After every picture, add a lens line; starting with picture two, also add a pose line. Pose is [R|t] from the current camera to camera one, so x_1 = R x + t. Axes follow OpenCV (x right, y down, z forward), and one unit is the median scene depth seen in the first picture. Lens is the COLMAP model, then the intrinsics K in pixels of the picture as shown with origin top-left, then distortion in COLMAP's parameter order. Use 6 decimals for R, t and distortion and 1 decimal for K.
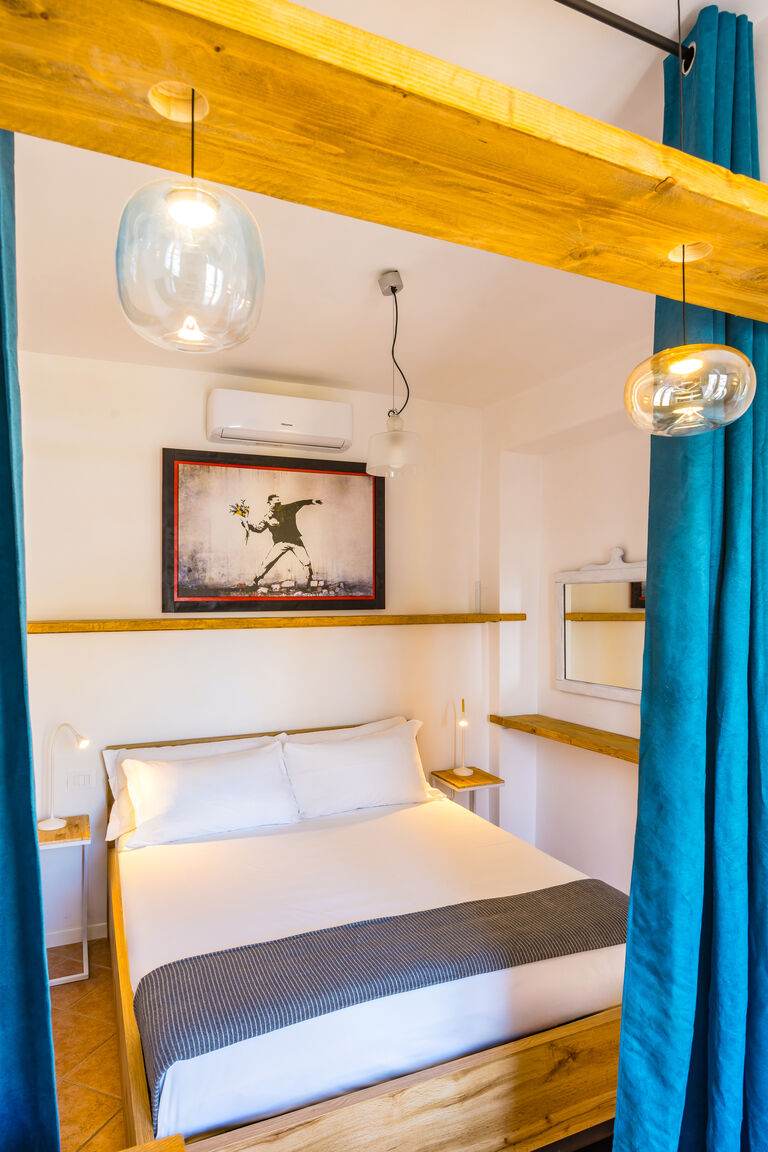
lens RADIAL K [[694.7, 0, 400.9], [0, 694.7, 579.0], [0, 0, 1]] dist [-0.022847, 0.007025]
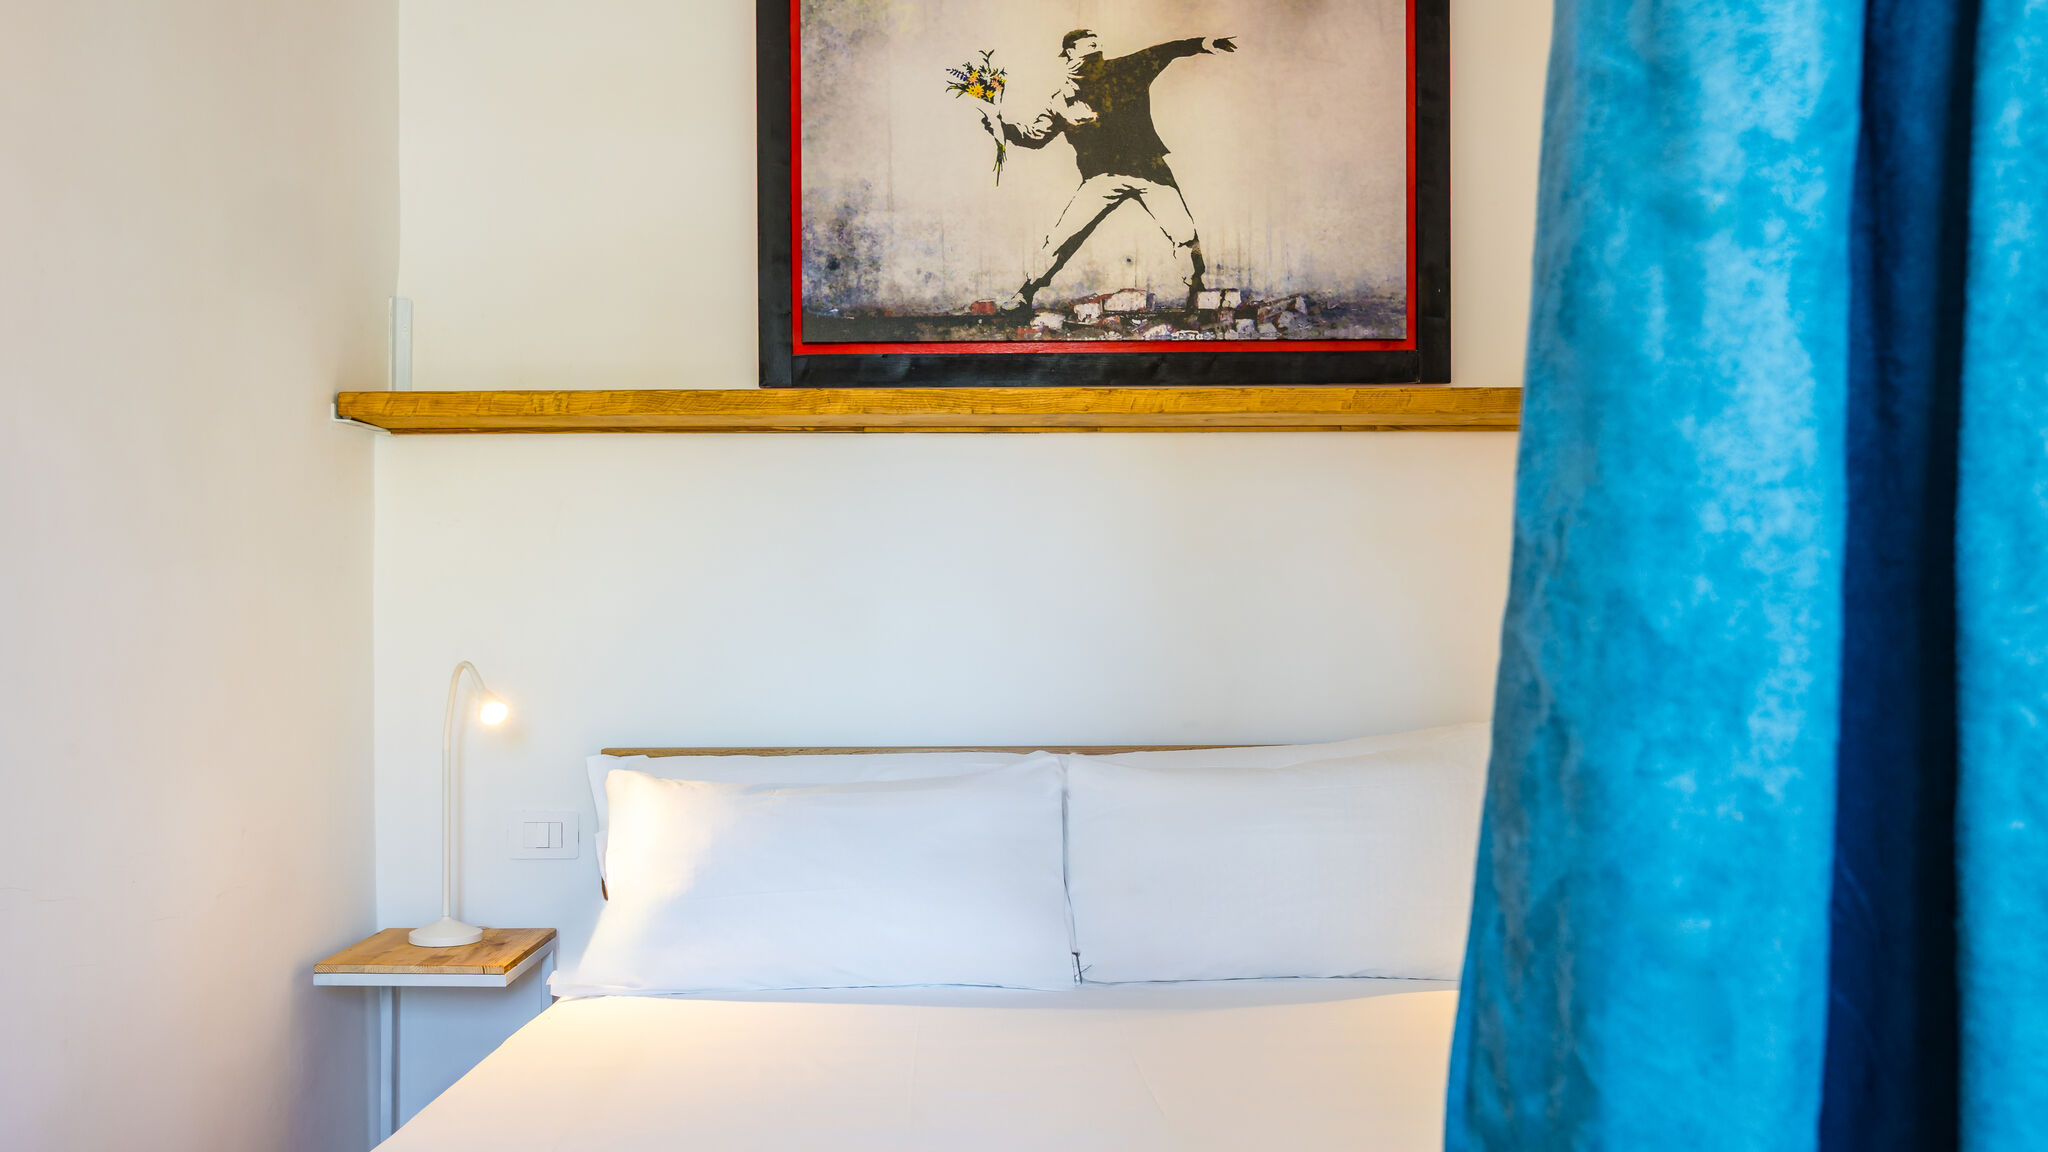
lens RADIAL K [[1845.8, 0, 1015.3], [0, 1845.8, 607.4], [0, 0, 1]] dist [-0.012795, 0.010456]
pose [[0.911804, 0.003489, -0.410610, 0.151388], [0.010014, 0.999478, 0.030731, 0.127823], [0.410503, -0.032133, 0.911293, 0.192550]]
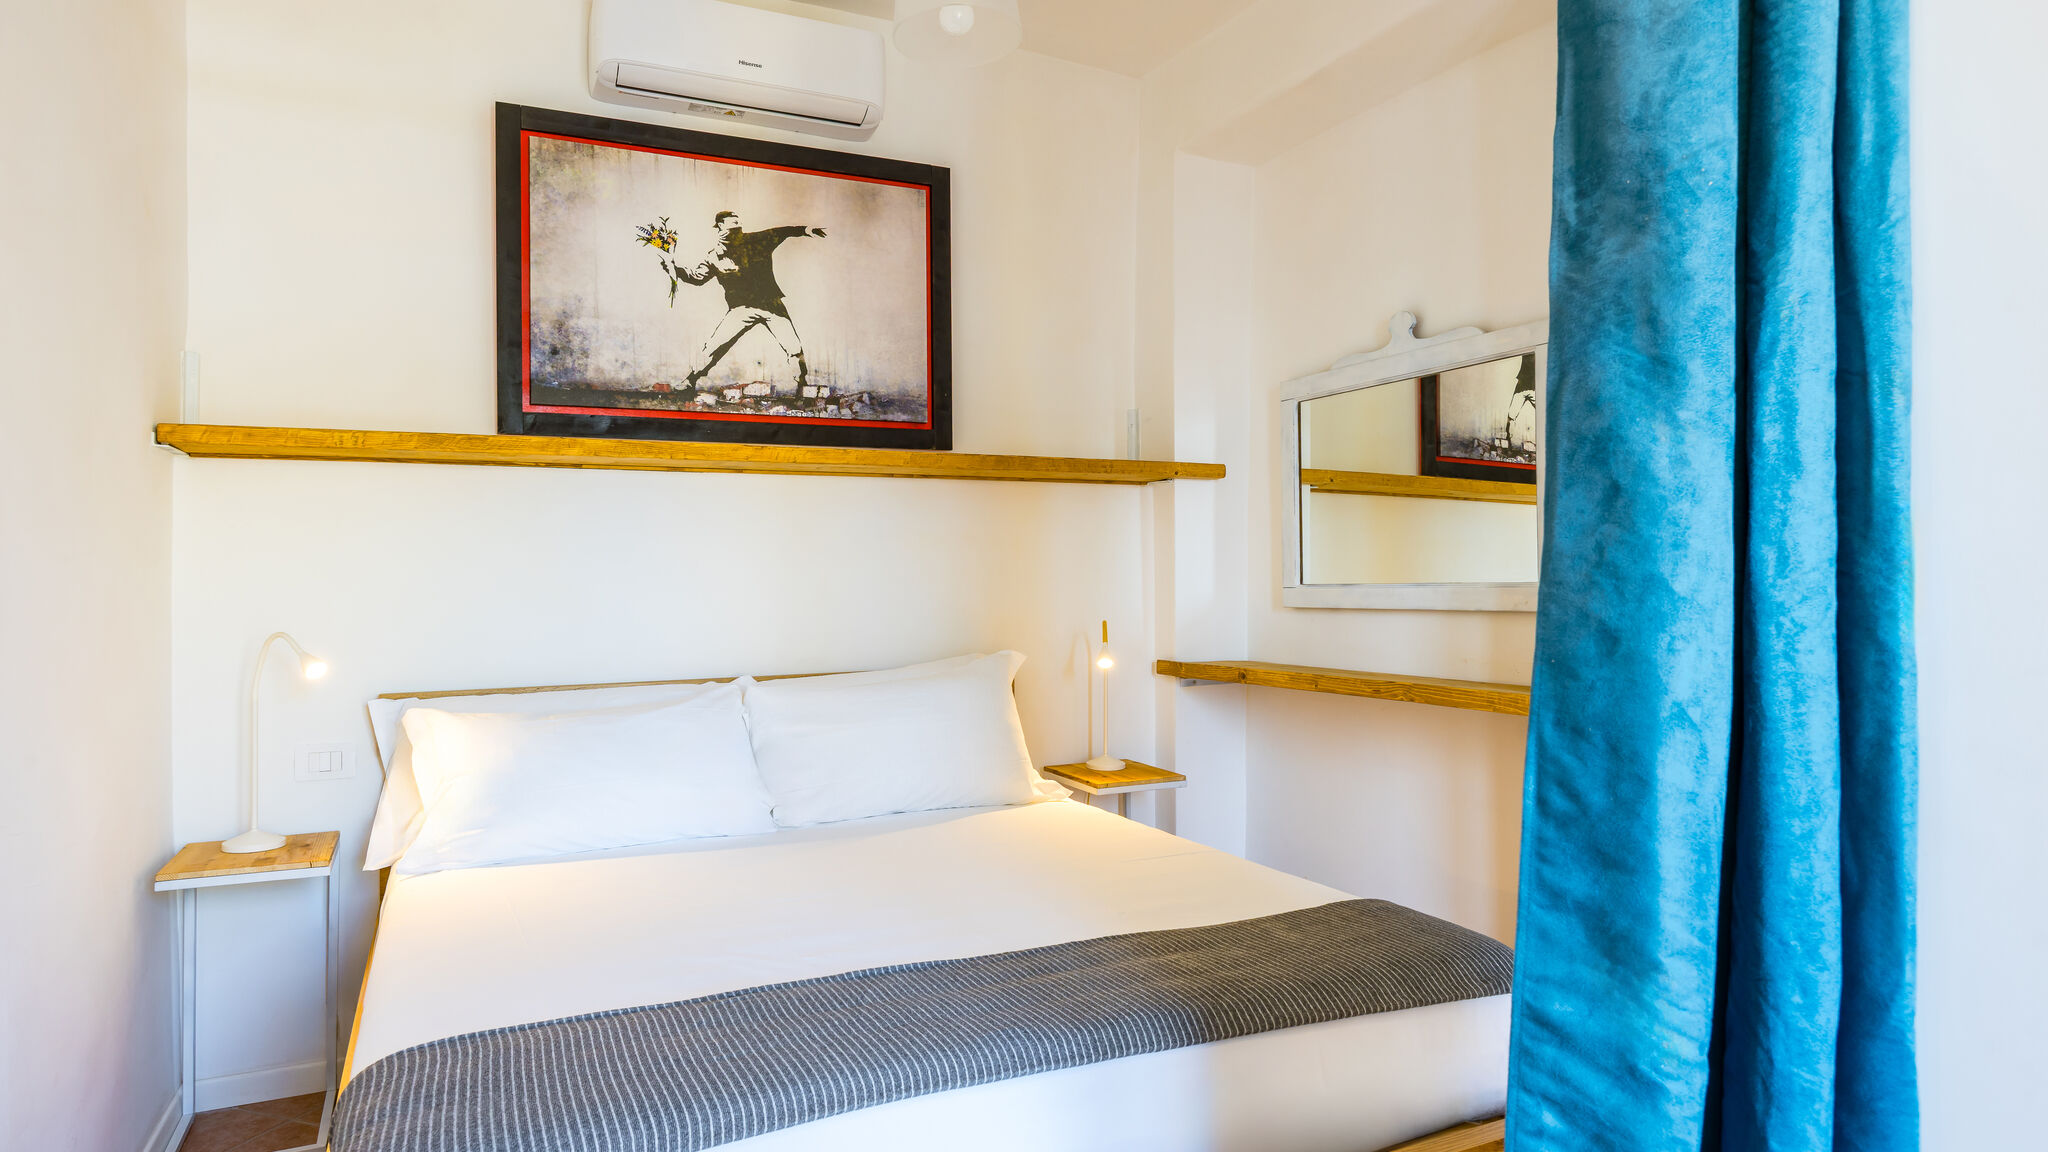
lens RADIAL K [[1199.1, 0, 1046.8], [0, 1199.1, 562.3], [0, 0, 1]] dist [-0.013077, 0.002732]
pose [[0.999226, -0.005283, 0.038969, 0.013606], [0.004712, 0.999880, 0.014741, 0.125239], [-0.039042, -0.014546, 0.999132, 0.124102]]
